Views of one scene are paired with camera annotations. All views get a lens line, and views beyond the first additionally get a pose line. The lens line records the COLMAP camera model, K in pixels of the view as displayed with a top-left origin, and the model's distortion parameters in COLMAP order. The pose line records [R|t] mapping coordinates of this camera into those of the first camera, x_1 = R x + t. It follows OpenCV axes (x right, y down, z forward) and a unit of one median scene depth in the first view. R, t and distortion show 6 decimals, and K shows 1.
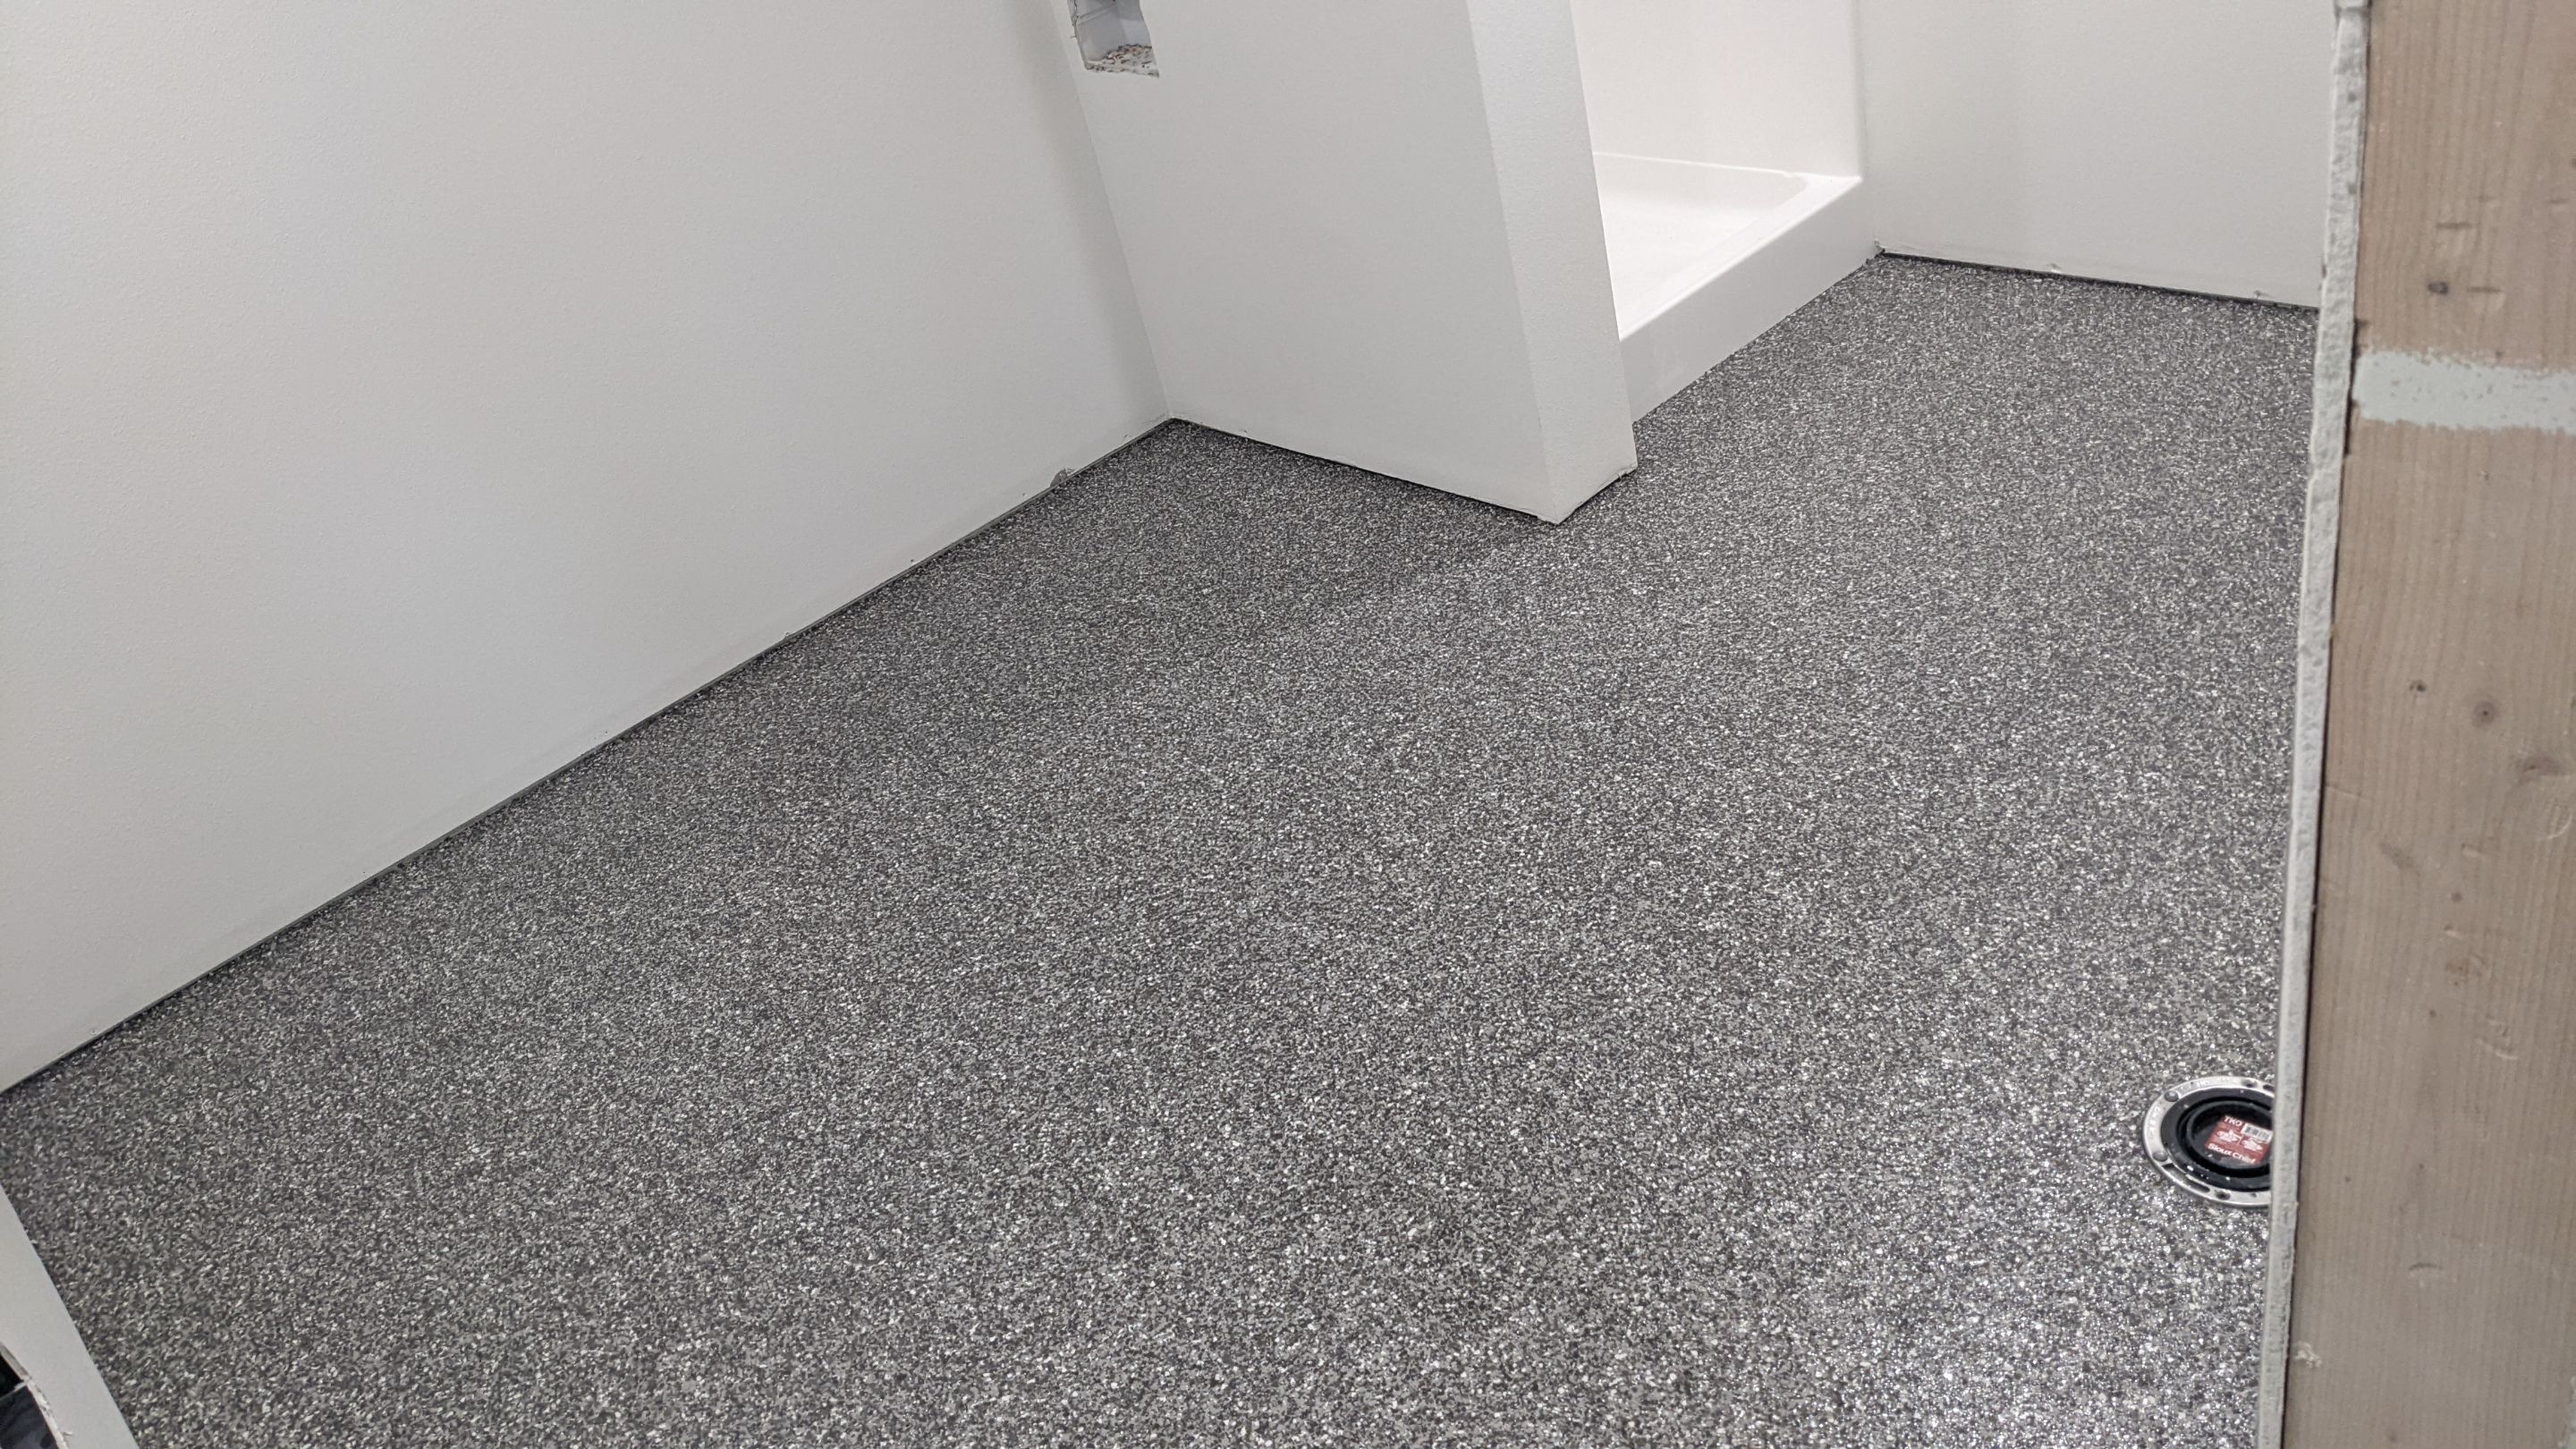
lens RADIAL K [[1991.4, 0, 1388.1], [0, 1991.4, 720.2], [0, 0, 1]] dist [0.116213, -0.185612]
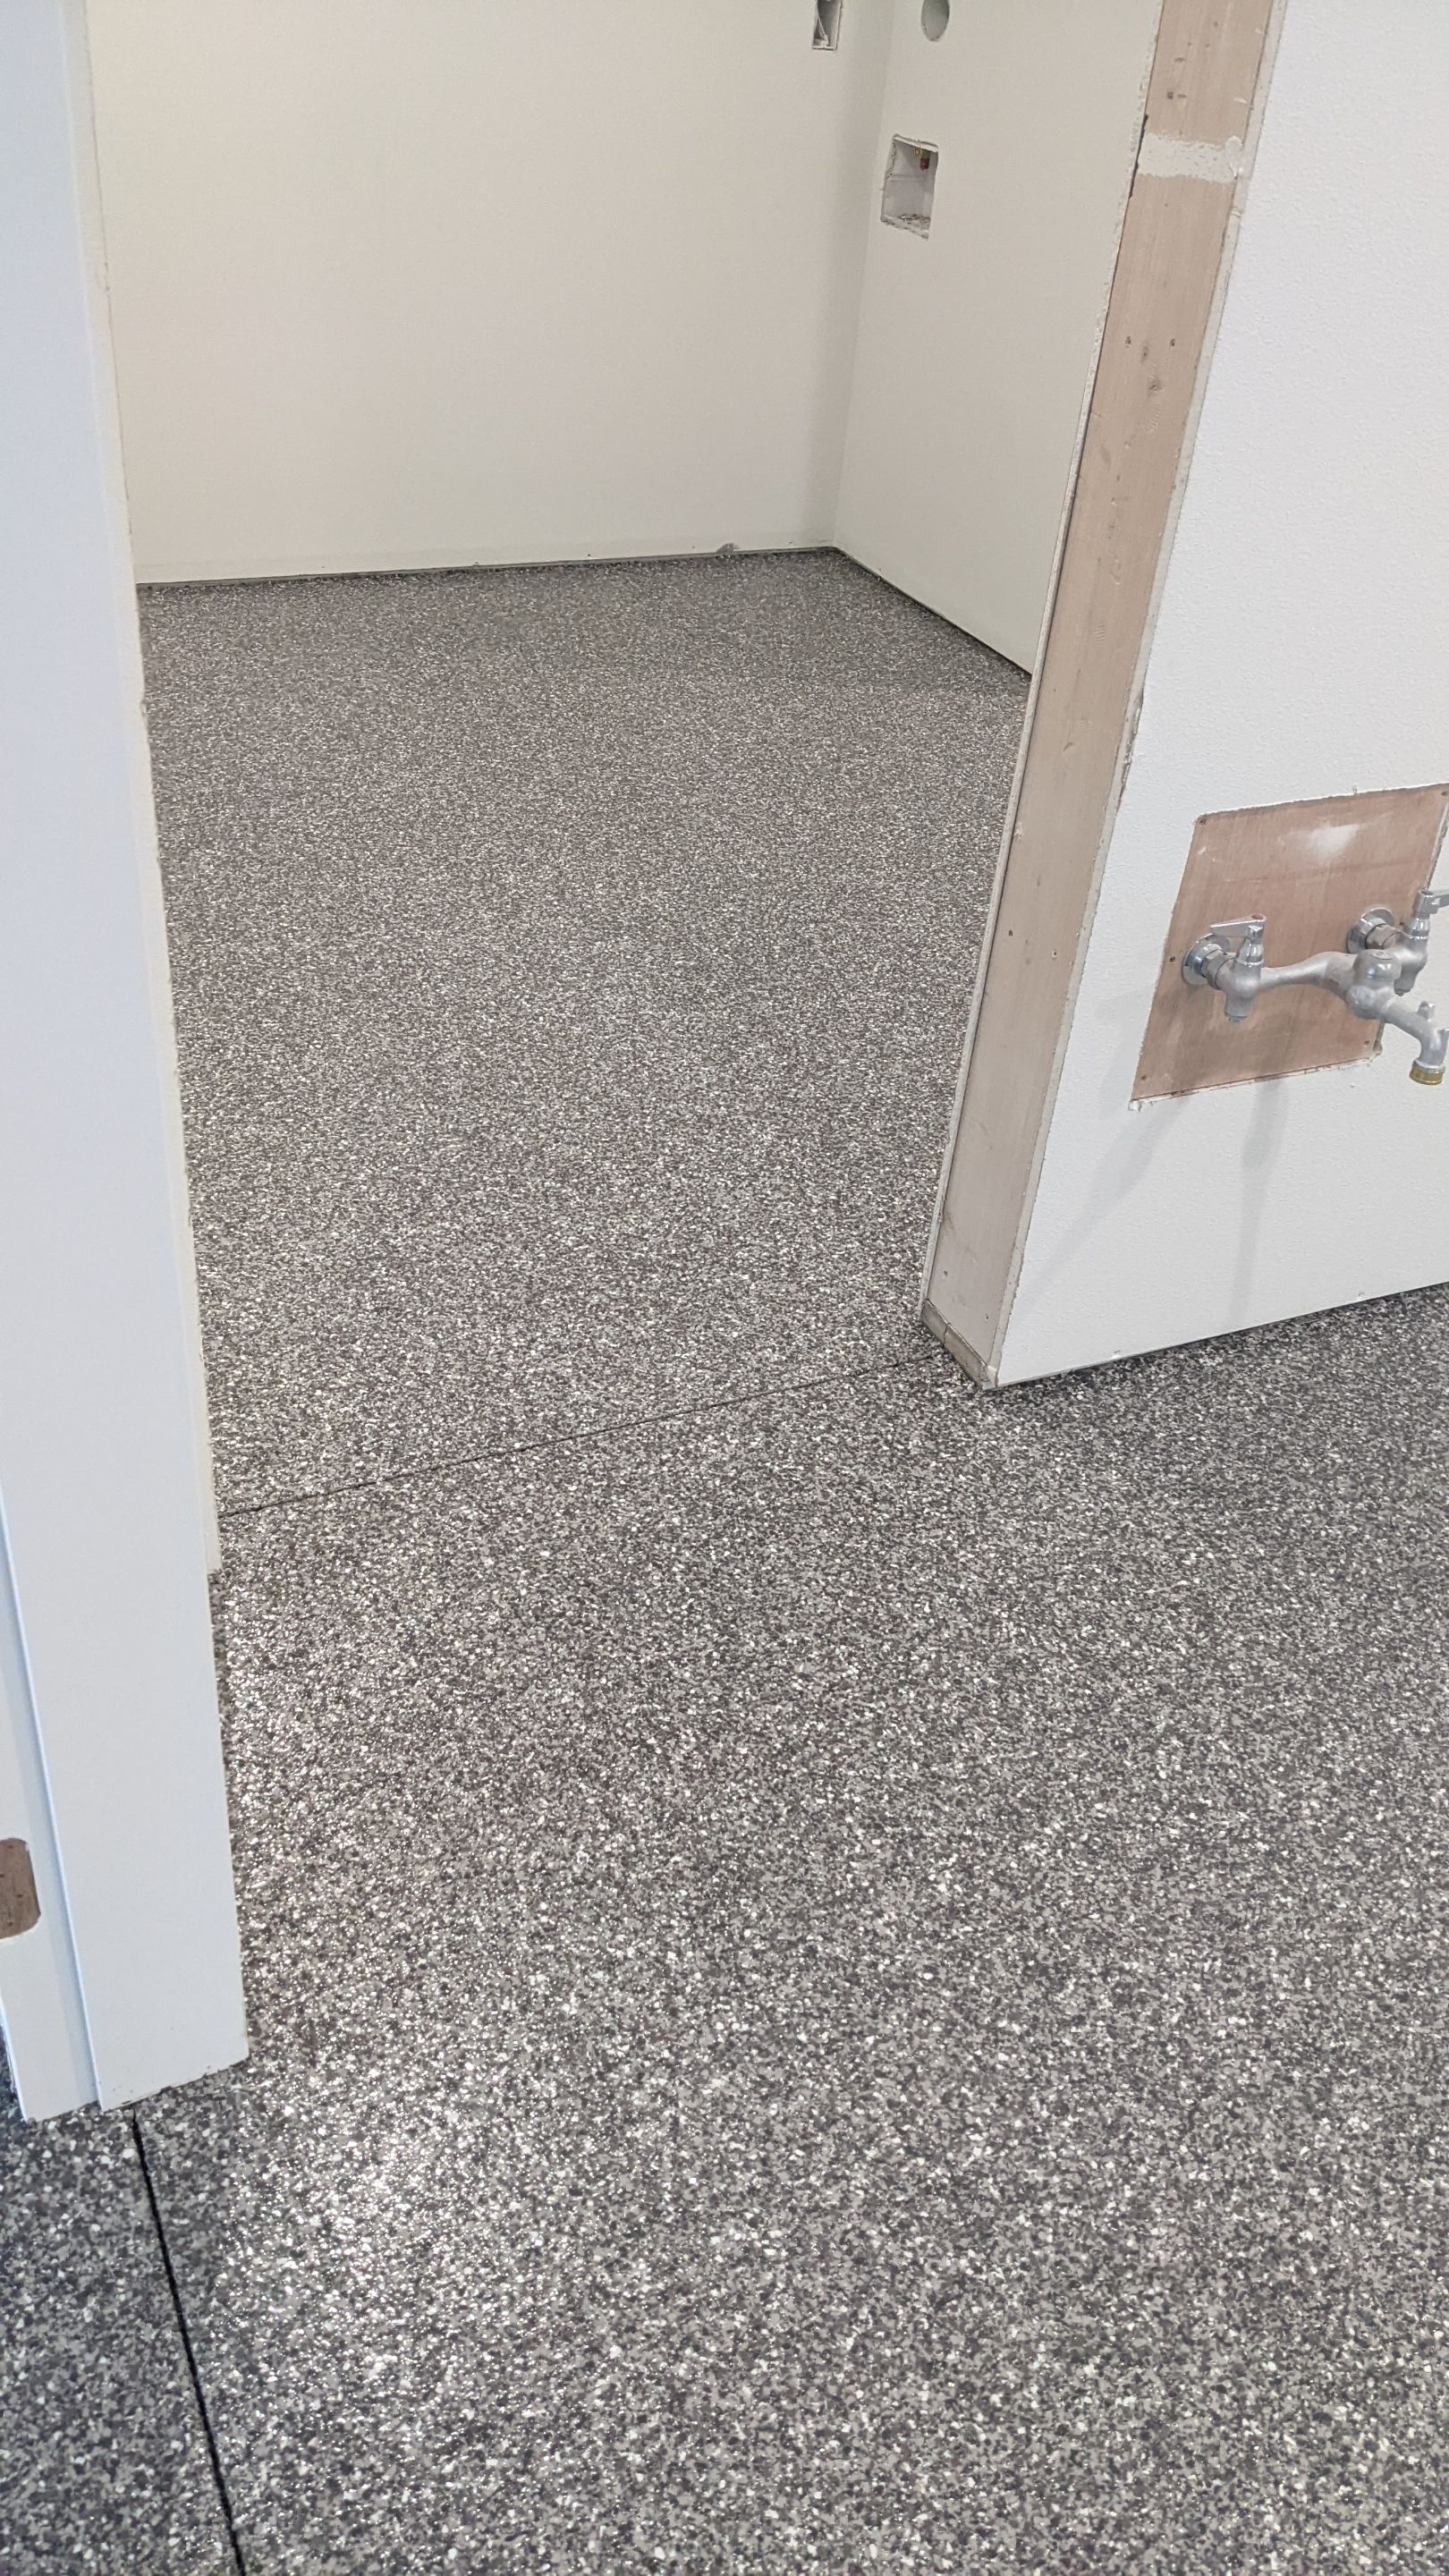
lens RADIAL K [[1991.4, 0, 724.5], [0, 1991.4, 1288.0], [0, 0, 1]] dist [0.116213, -0.185612]
pose [[0.899815, 0.421330, -0.113199, 0.238472], [-0.412367, 0.906092, 0.094612, 0.249759], [0.142432, -0.038454, 0.989057, -0.338740]]
